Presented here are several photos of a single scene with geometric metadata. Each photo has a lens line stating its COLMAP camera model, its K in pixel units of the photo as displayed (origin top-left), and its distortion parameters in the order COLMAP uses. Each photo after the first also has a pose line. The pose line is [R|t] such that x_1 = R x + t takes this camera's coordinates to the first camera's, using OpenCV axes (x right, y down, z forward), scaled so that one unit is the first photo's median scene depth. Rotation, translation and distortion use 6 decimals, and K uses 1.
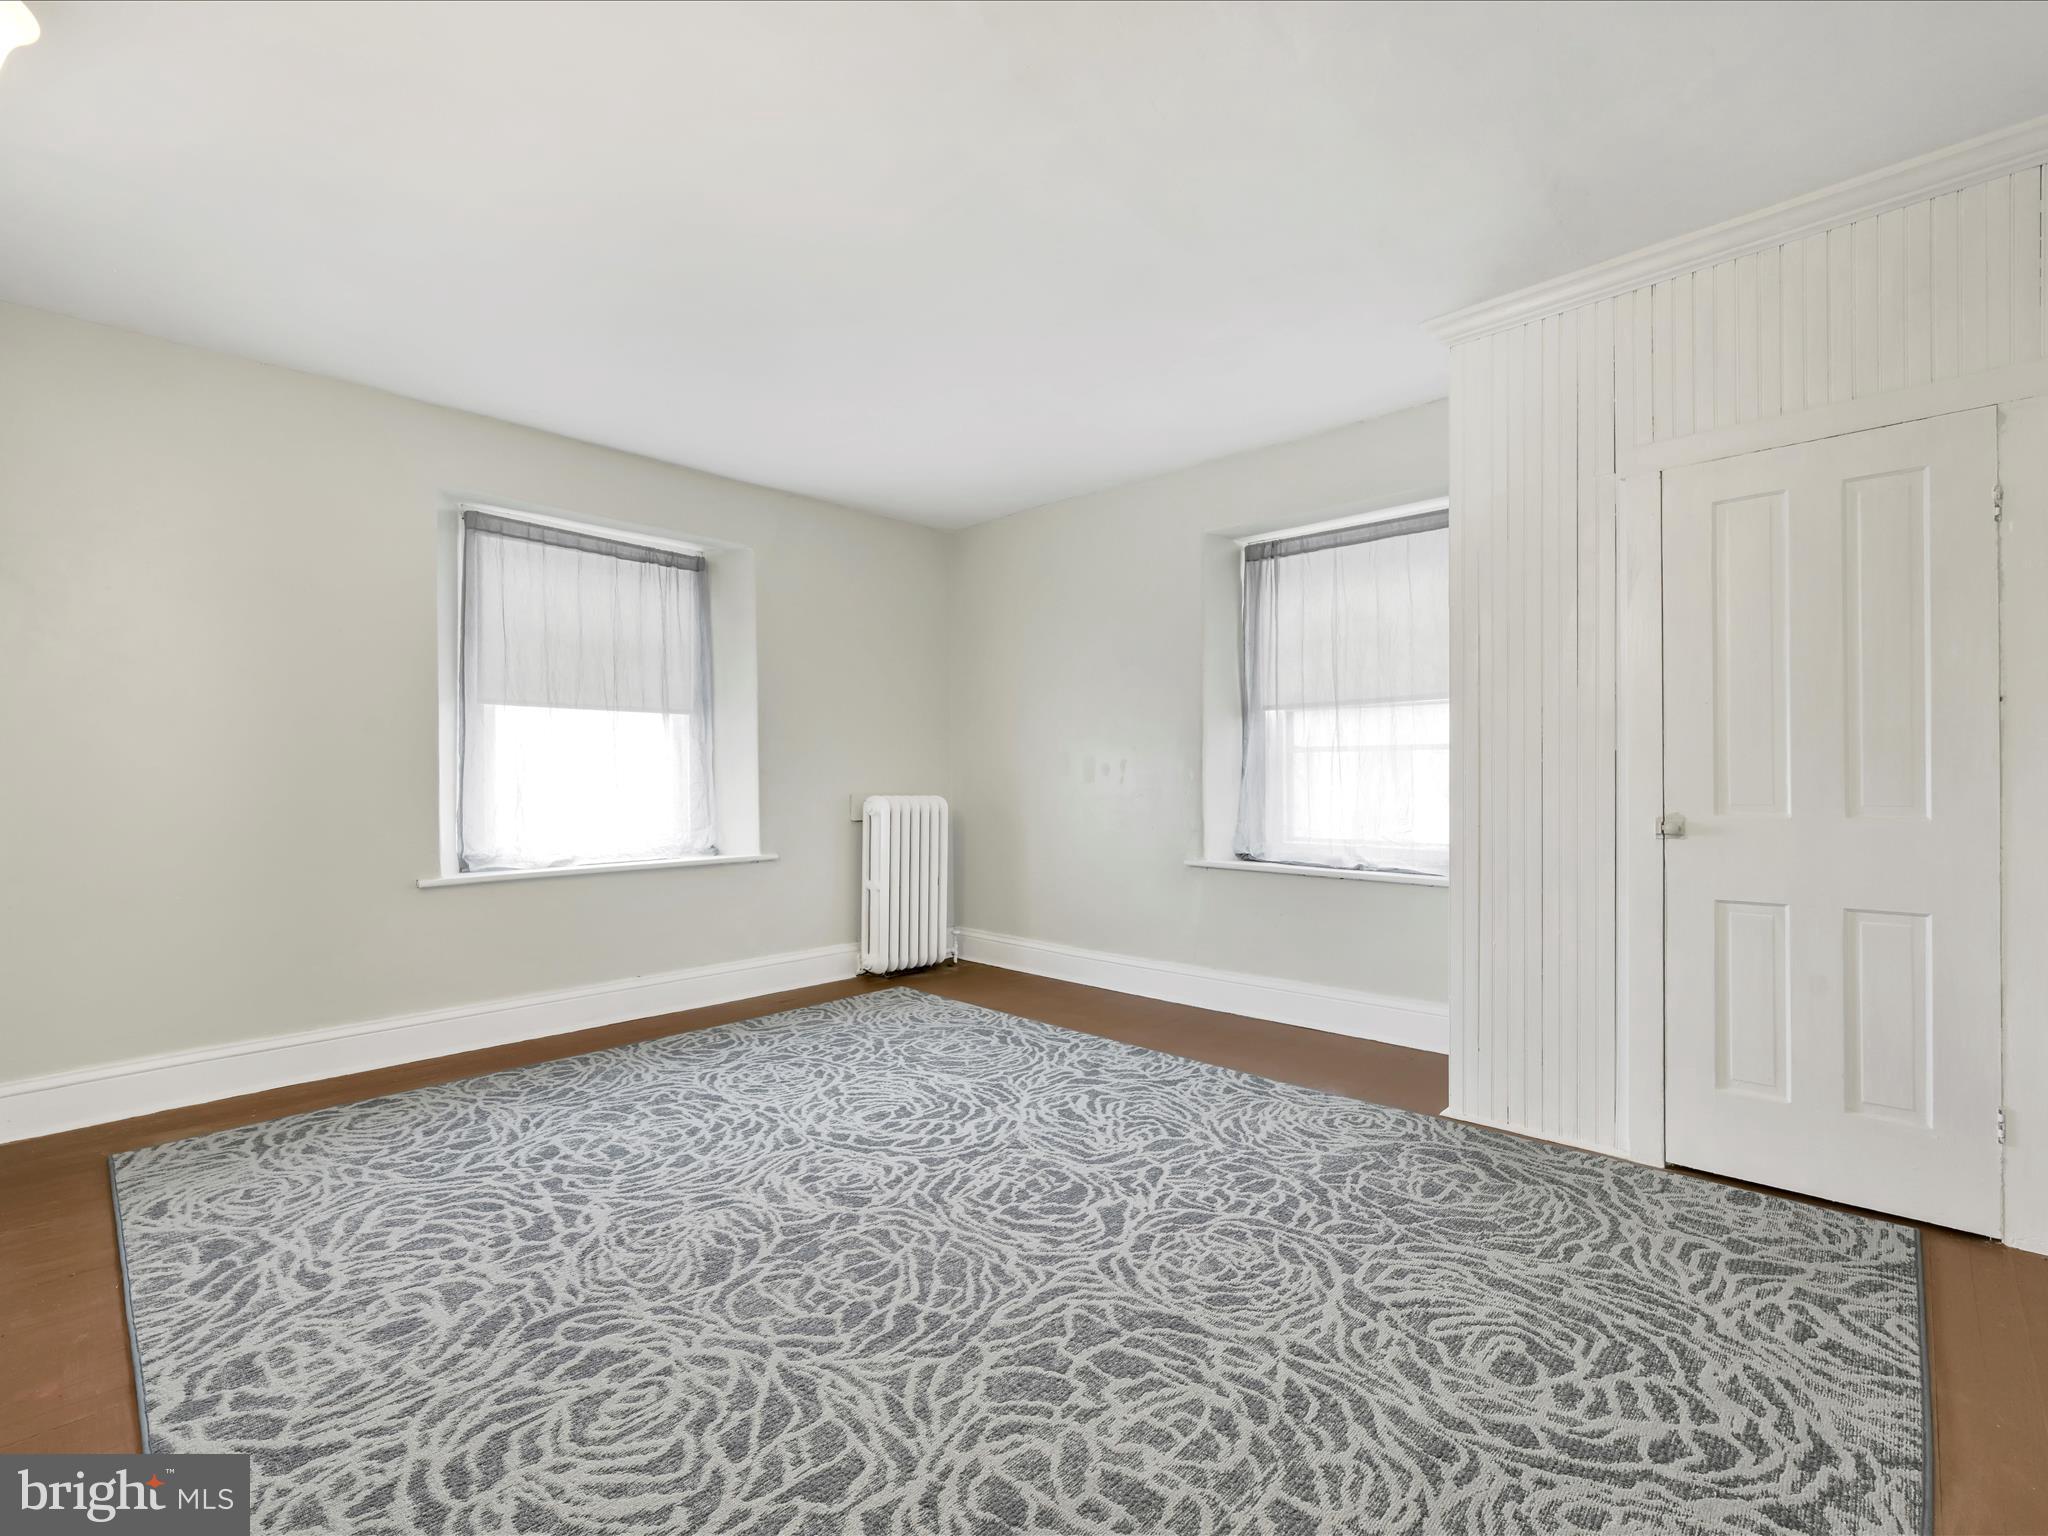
lens RADIAL K [[911.9, 0, 1024.0], [0, 911.9, 768.0], [0, 0, 1]] dist [-0.000880, -0.000031]
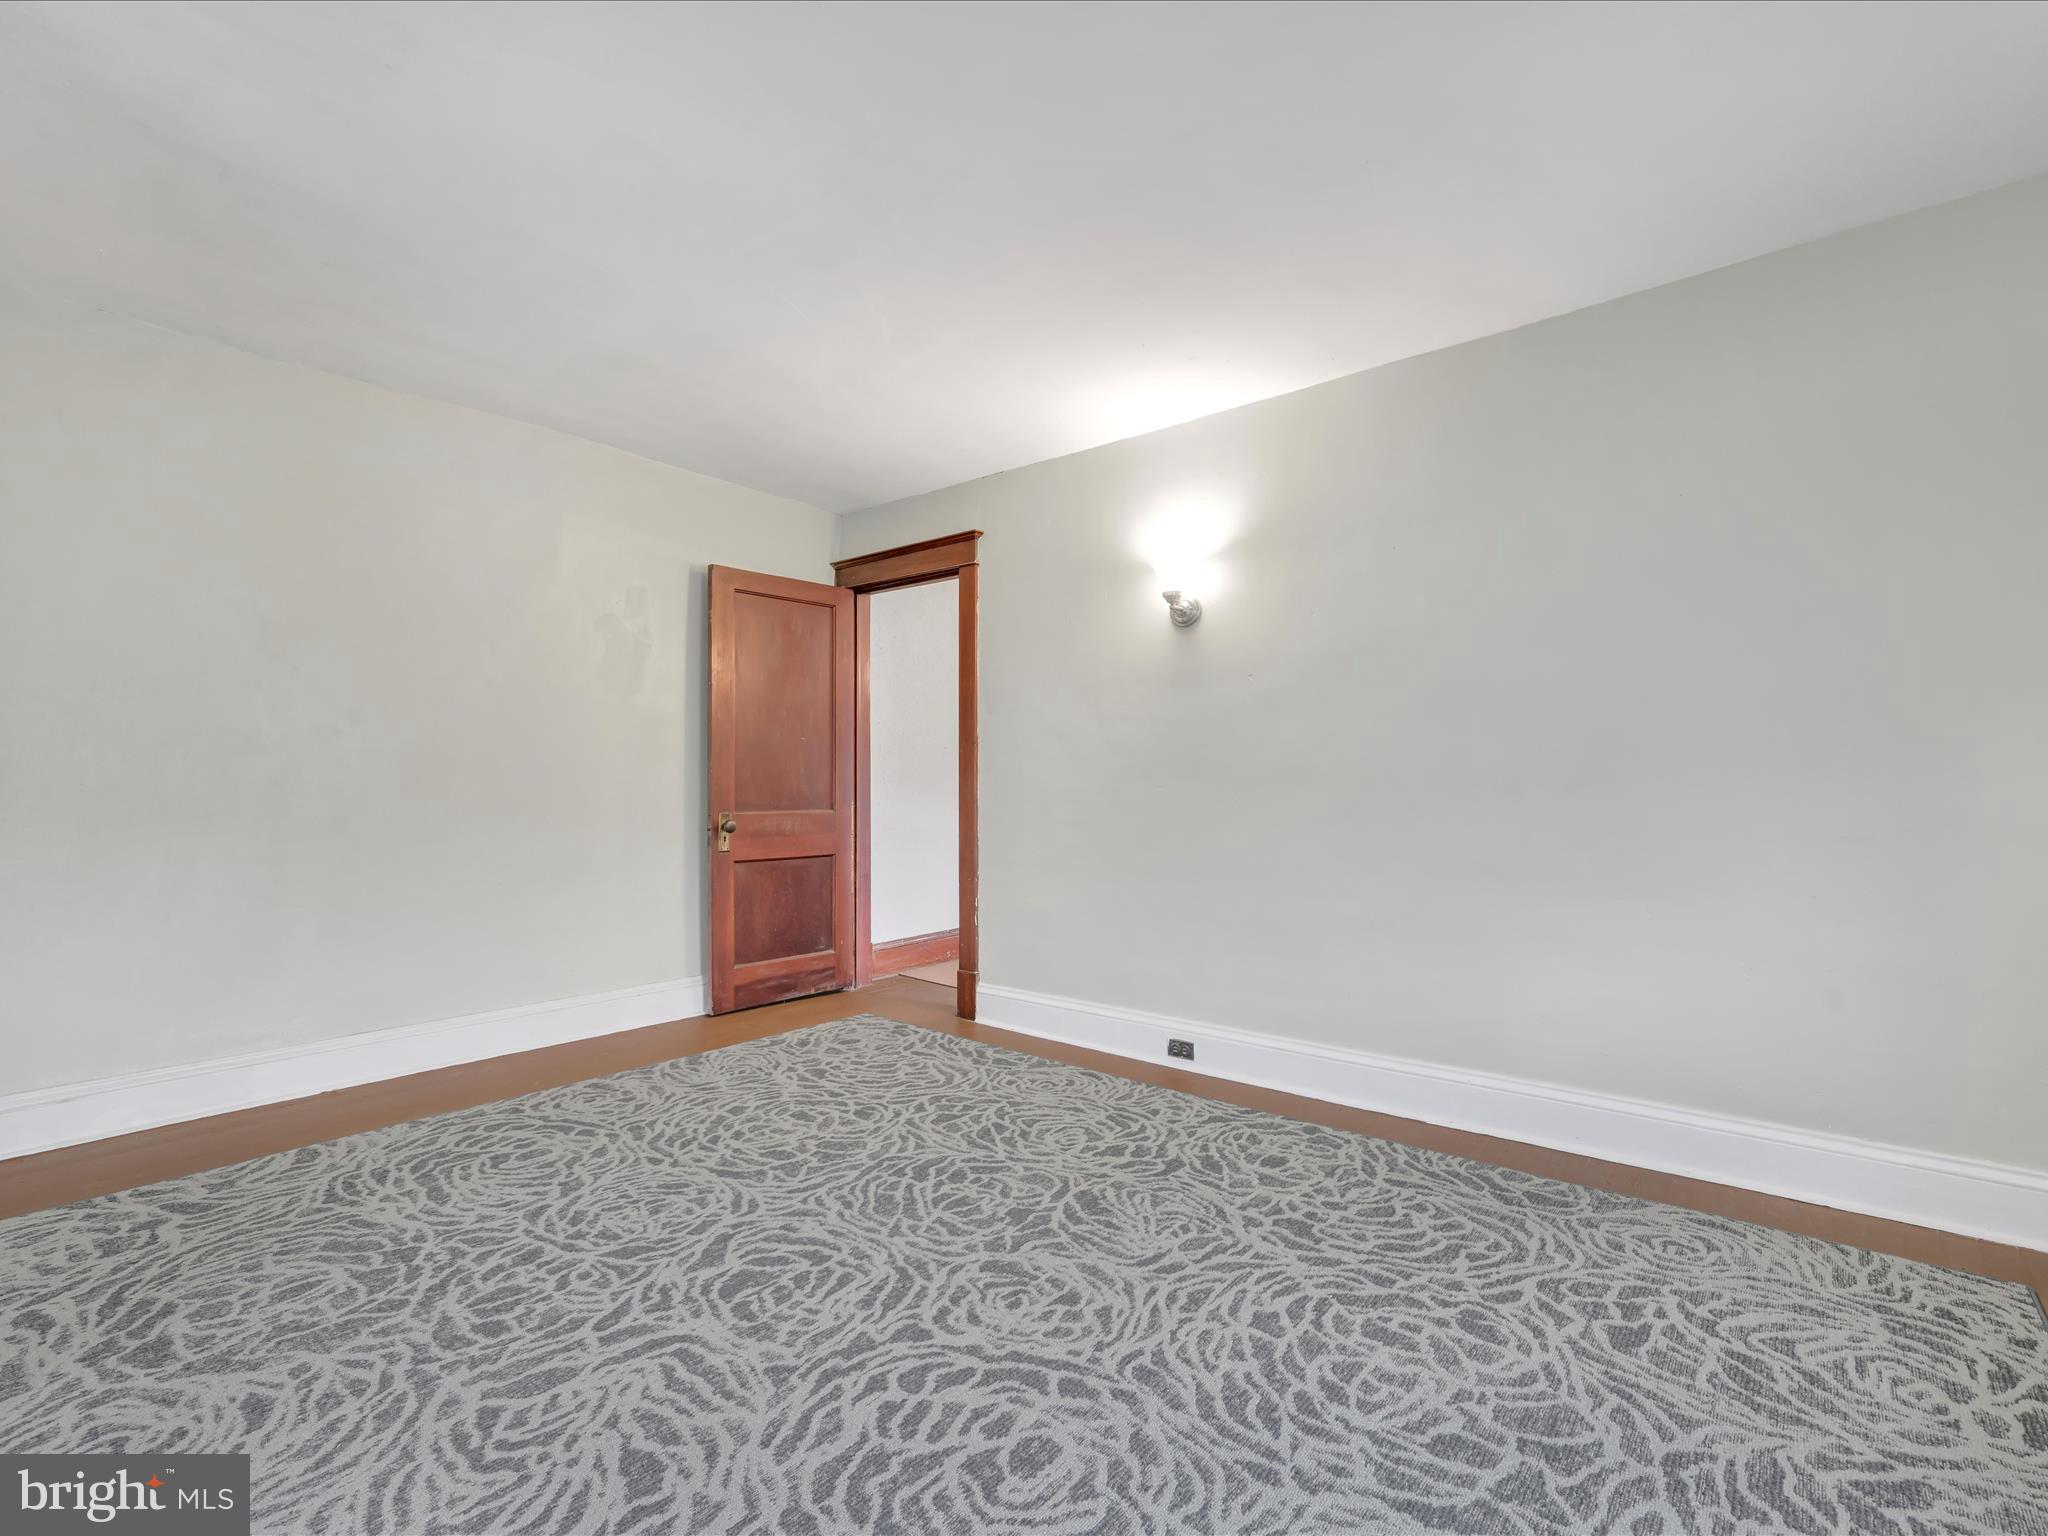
lens RADIAL K [[911.9, 0, 1024.0], [0, 911.9, 768.0], [0, 0, 1]] dist [-0.000880, -0.000031]
pose [[-0.997723, 0.005927, -0.067190, -0.156076], [0.007431, 0.999727, -0.022160, 0.015401], [0.067040, -0.022608, -0.997494, 1.902066]]
